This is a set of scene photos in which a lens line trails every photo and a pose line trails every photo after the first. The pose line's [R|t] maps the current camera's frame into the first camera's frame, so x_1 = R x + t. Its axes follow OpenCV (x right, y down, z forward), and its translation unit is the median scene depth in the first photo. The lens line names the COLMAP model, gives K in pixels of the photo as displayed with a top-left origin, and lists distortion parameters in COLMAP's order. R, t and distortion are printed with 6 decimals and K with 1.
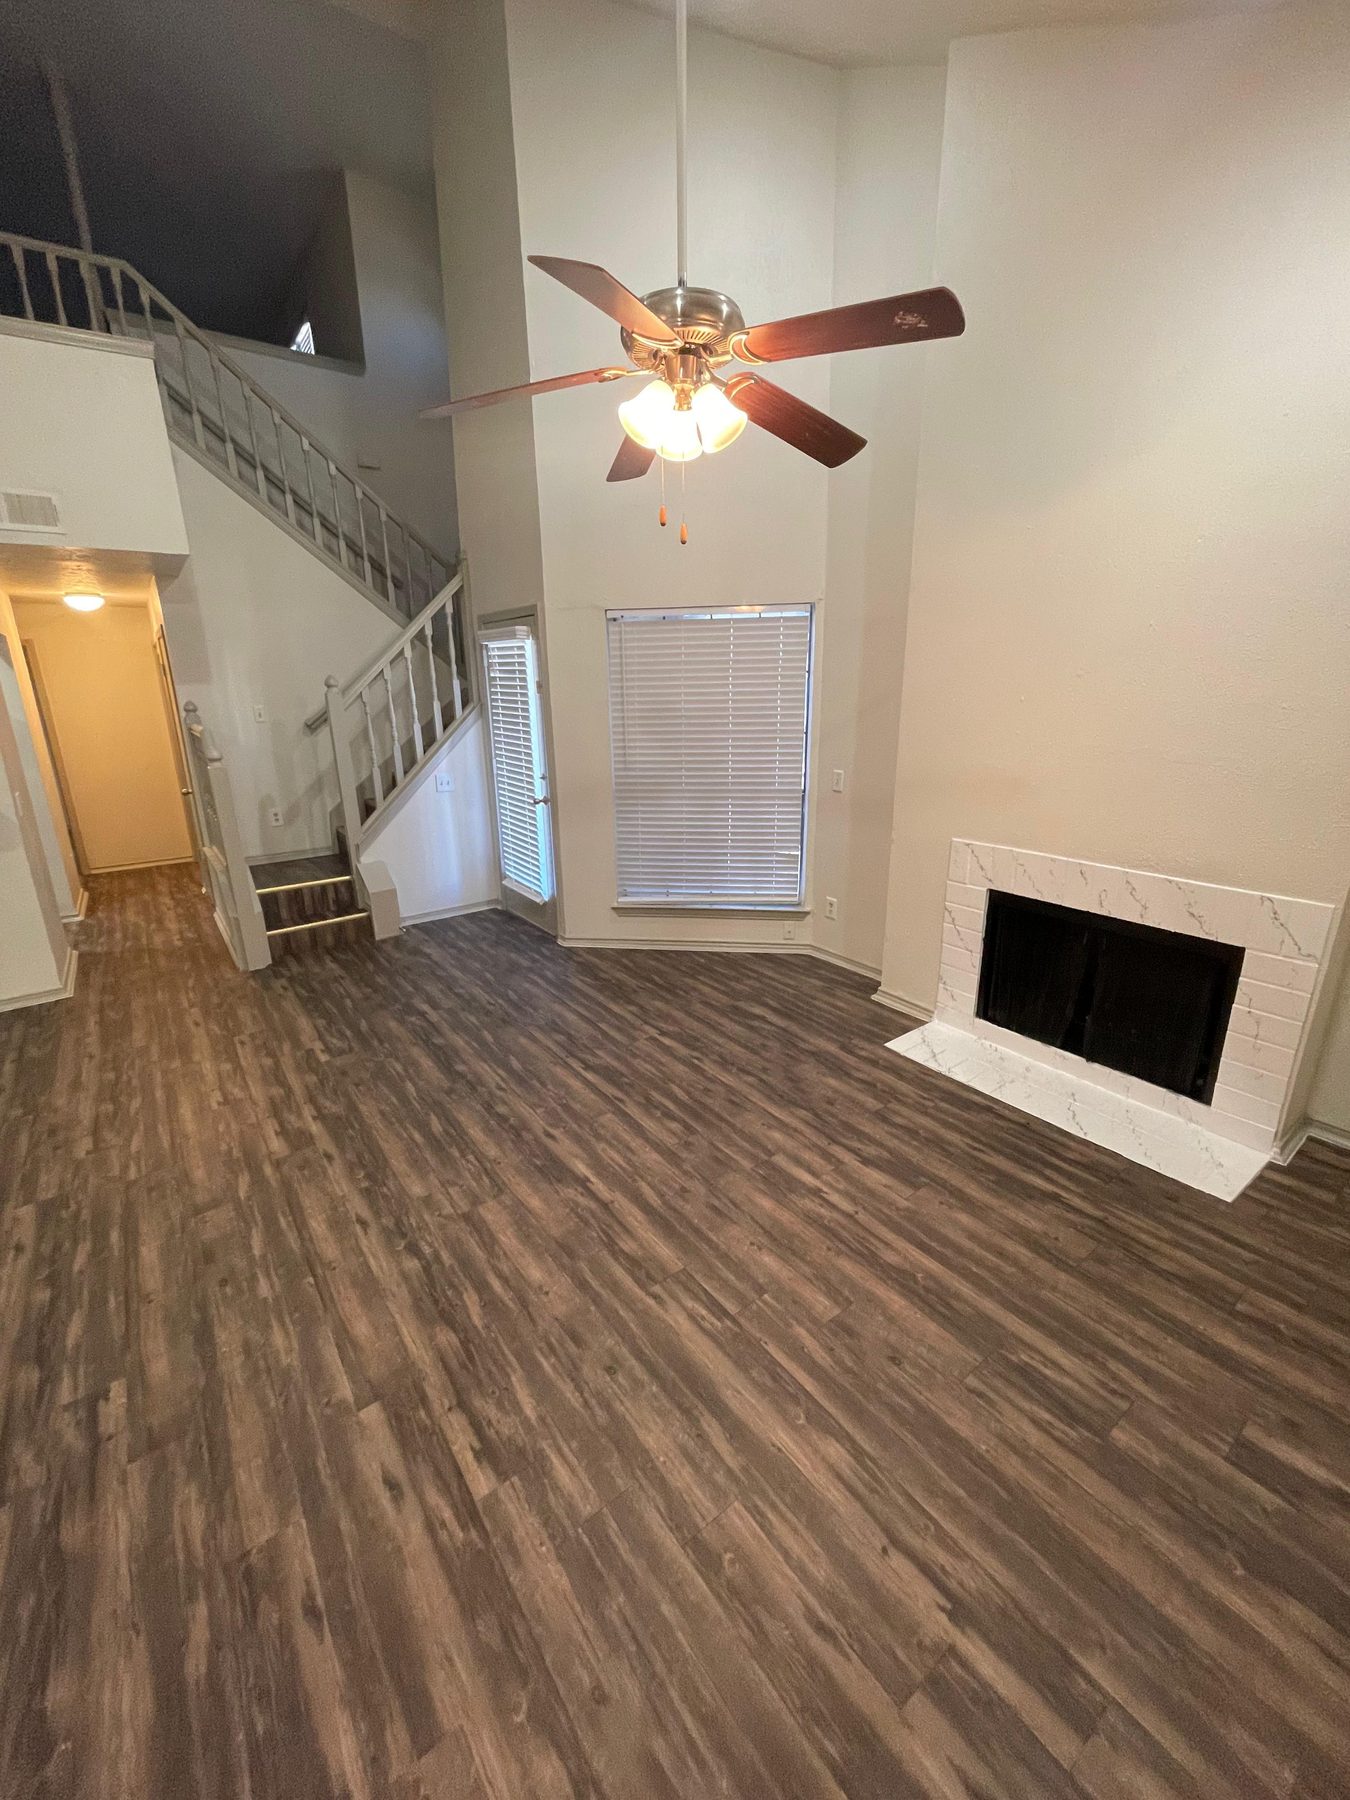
lens RADIAL K [[733.2, 0, 667.0], [0, 733.2, 894.8], [0, 0, 1]] dist [0.000194, 0.003047]
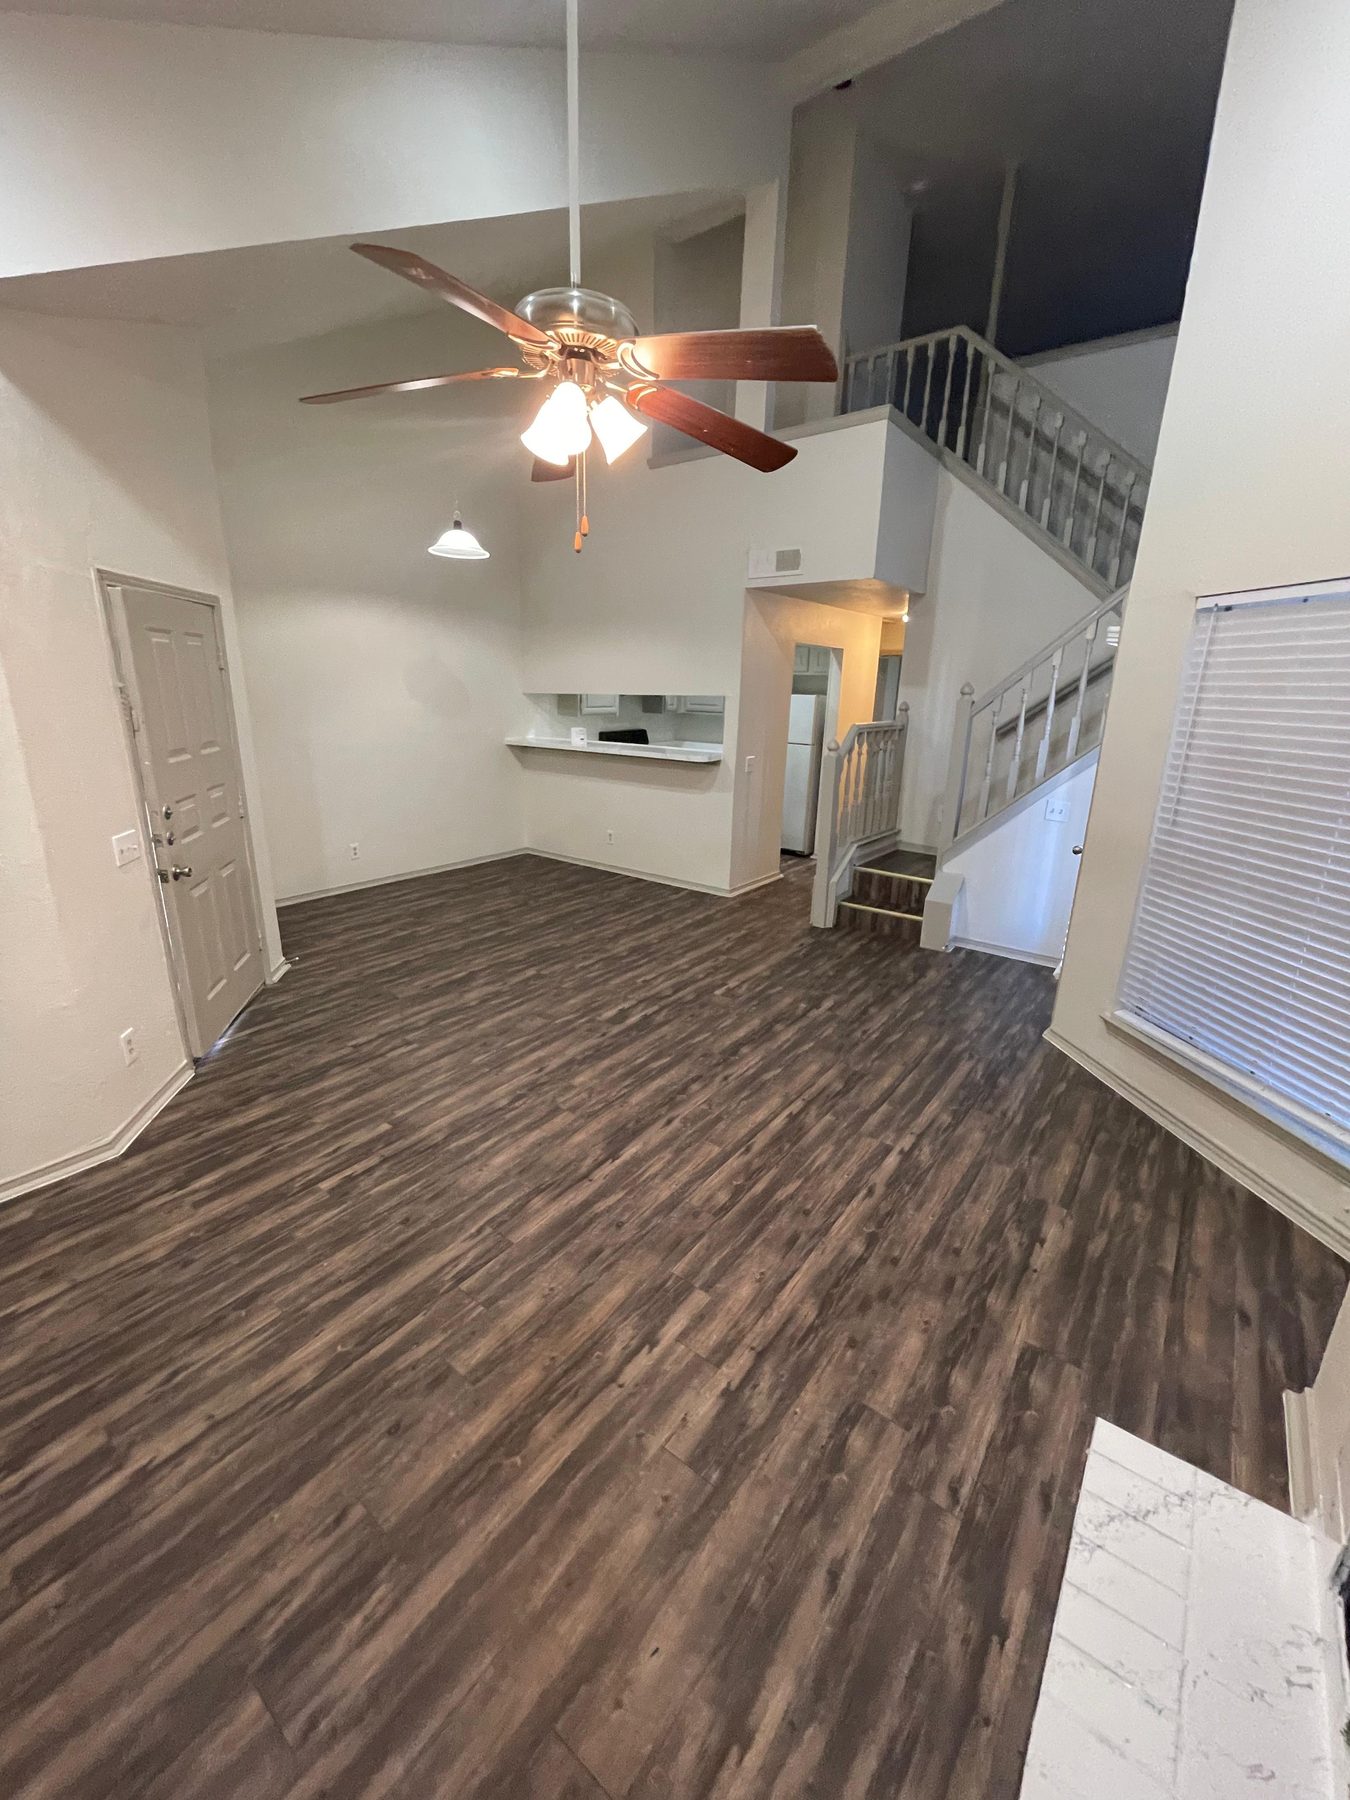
lens RADIAL K [[733.2, 0, 667.0], [0, 733.2, 894.8], [0, 0, 1]] dist [0.000194, 0.003047]
pose [[0.280457, 0.294156, -0.913683, 0.746038], [-0.300380, 0.930971, 0.207520, -0.201948], [0.911655, 0.216251, 0.349456, 0.597971]]
